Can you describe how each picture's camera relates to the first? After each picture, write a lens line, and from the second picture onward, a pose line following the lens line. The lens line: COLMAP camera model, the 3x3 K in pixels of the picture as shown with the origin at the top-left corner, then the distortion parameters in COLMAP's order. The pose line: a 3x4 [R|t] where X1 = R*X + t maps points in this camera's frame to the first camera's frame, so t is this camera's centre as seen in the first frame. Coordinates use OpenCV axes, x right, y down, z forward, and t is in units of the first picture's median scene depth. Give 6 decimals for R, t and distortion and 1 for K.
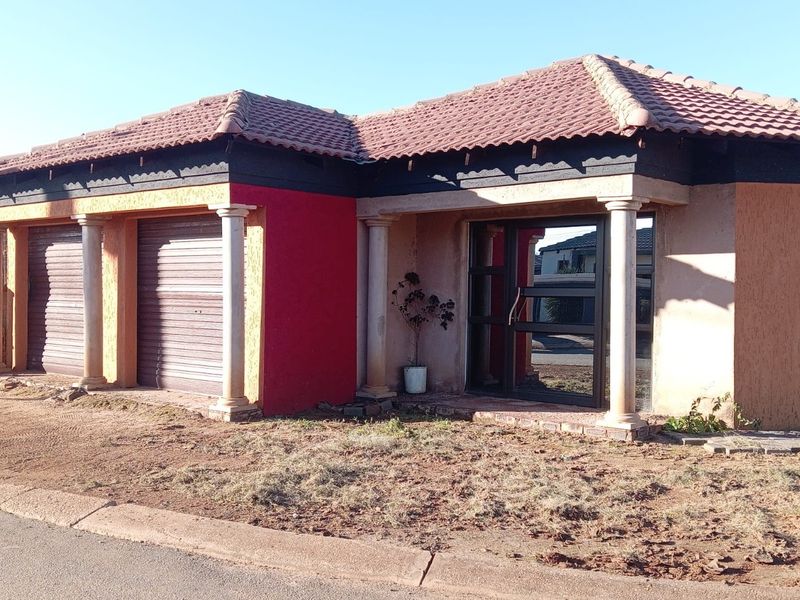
lens RADIAL K [[798.7, 0, 400.0], [0, 798.7, 300.0], [0, 0, 1]] dist [0.091790, -0.112437]
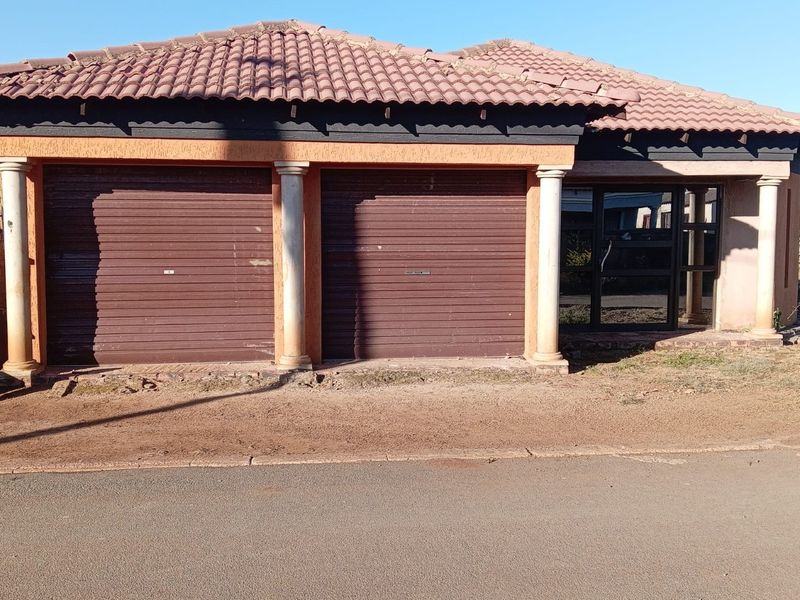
lens RADIAL K [[804.7, 0, 400.0], [0, 804.7, 300.0], [0, 0, 1]] dist [0.058083, -0.105831]
pose [[0.710951, -0.070414, 0.699708, -1.036501], [0.015602, 0.996309, 0.084409, -0.038065], [-0.703069, -0.049094, 0.709425, 0.389532]]
